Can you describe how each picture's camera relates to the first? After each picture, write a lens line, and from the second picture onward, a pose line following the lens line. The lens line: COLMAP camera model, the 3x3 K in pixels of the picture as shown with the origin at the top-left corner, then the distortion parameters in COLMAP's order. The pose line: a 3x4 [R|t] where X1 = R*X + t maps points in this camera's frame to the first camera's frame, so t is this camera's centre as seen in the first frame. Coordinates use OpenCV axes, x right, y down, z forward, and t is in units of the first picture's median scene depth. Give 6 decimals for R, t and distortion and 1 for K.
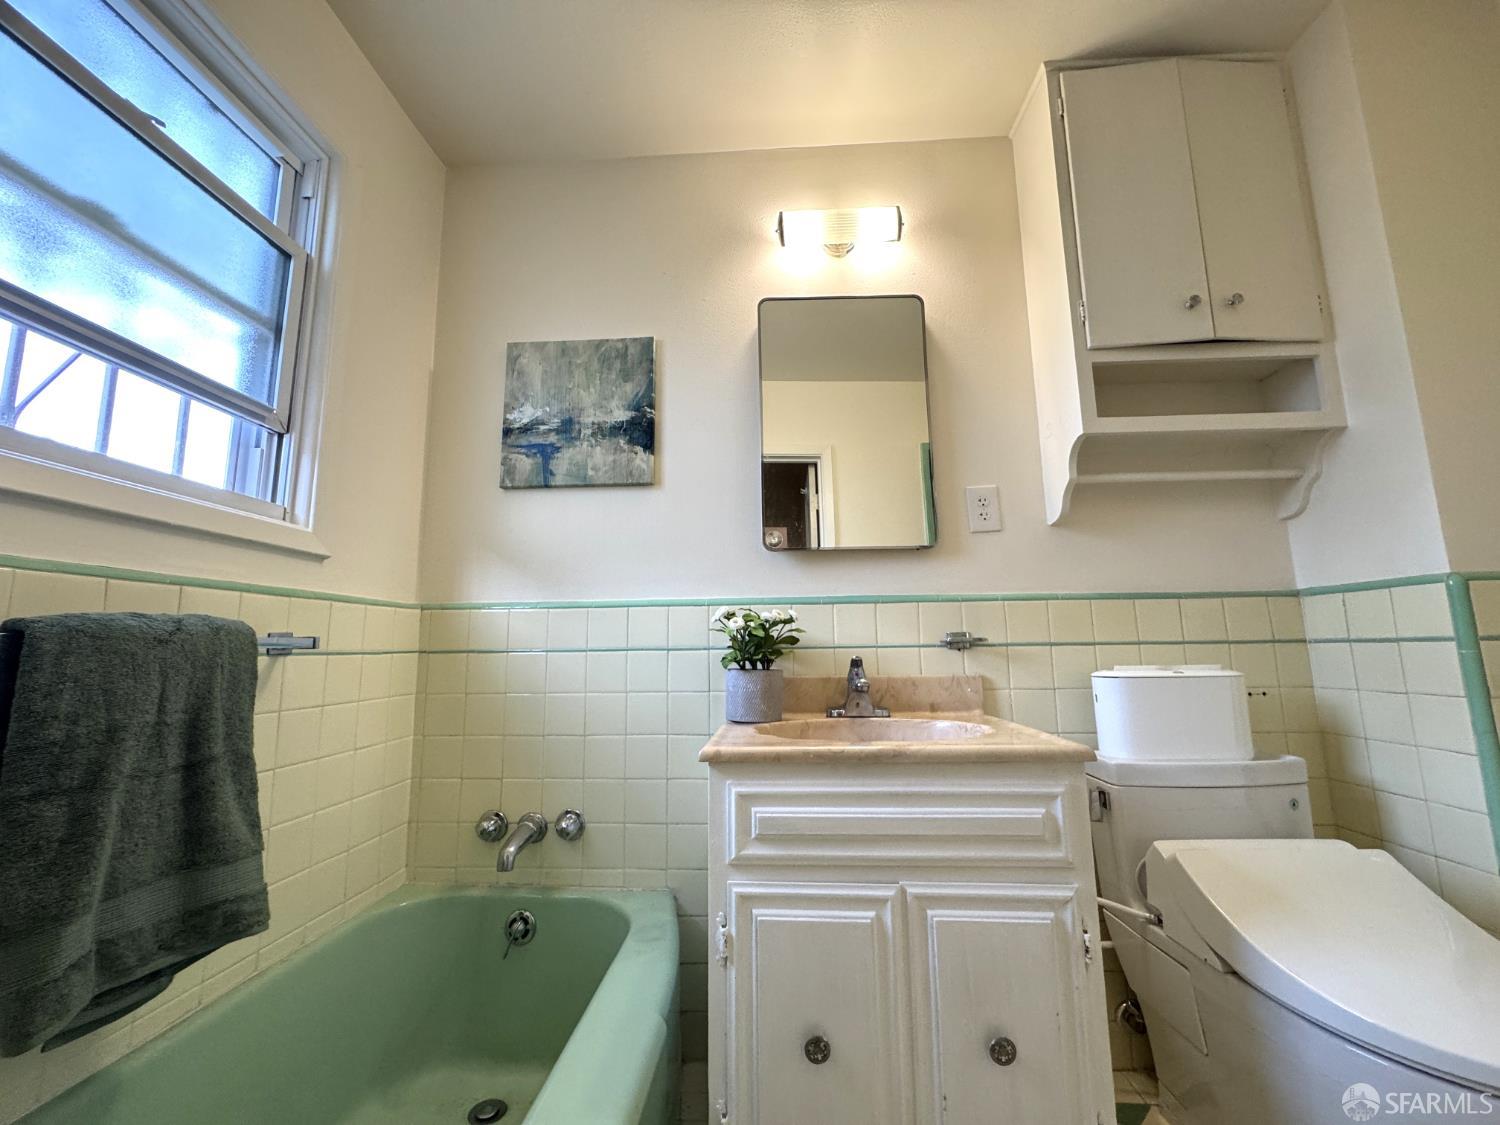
lens RADIAL K [[599.3, 0, 746.3], [0, 599.3, 561.2], [0, 0, 1]] dist [-0.002312, -0.000265]
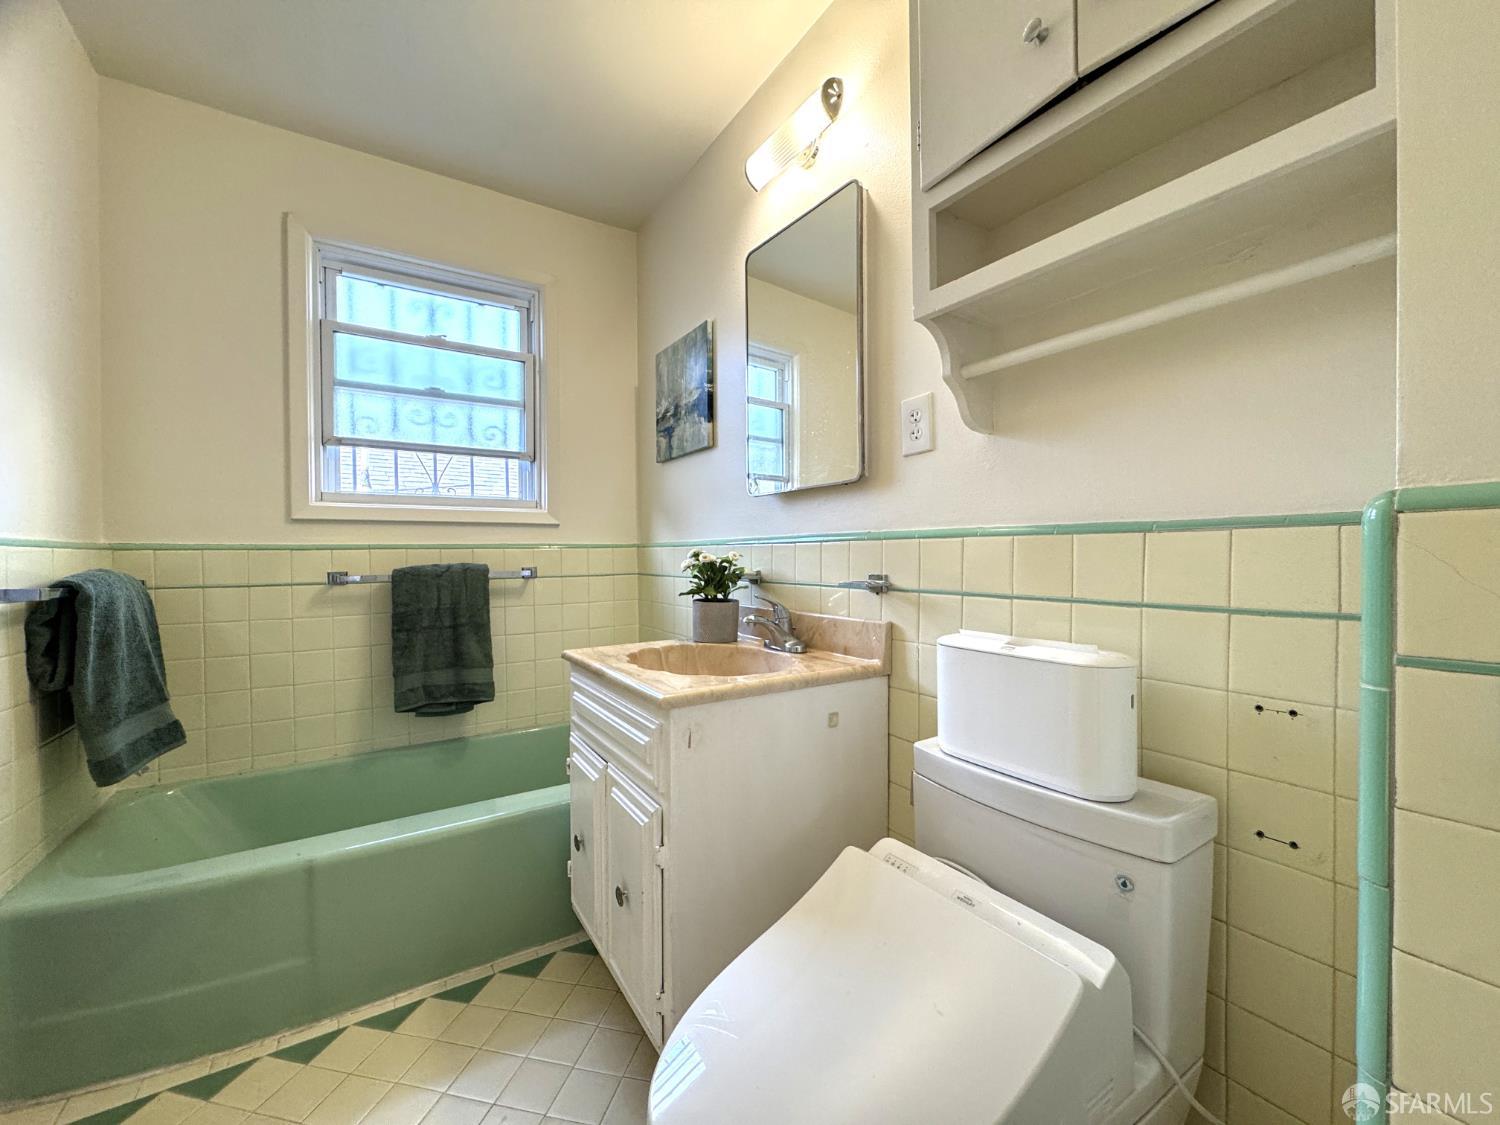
lens RADIAL K [[599.3, 0, 746.3], [0, 599.3, 561.2], [0, 0, 1]] dist [-0.002312, -0.000265]
pose [[0.588131, 0.017188, -0.808583, 0.982478], [0.120811, 0.986690, 0.108847, -0.022636], [0.799692, -0.161702, 0.578227, 0.333063]]
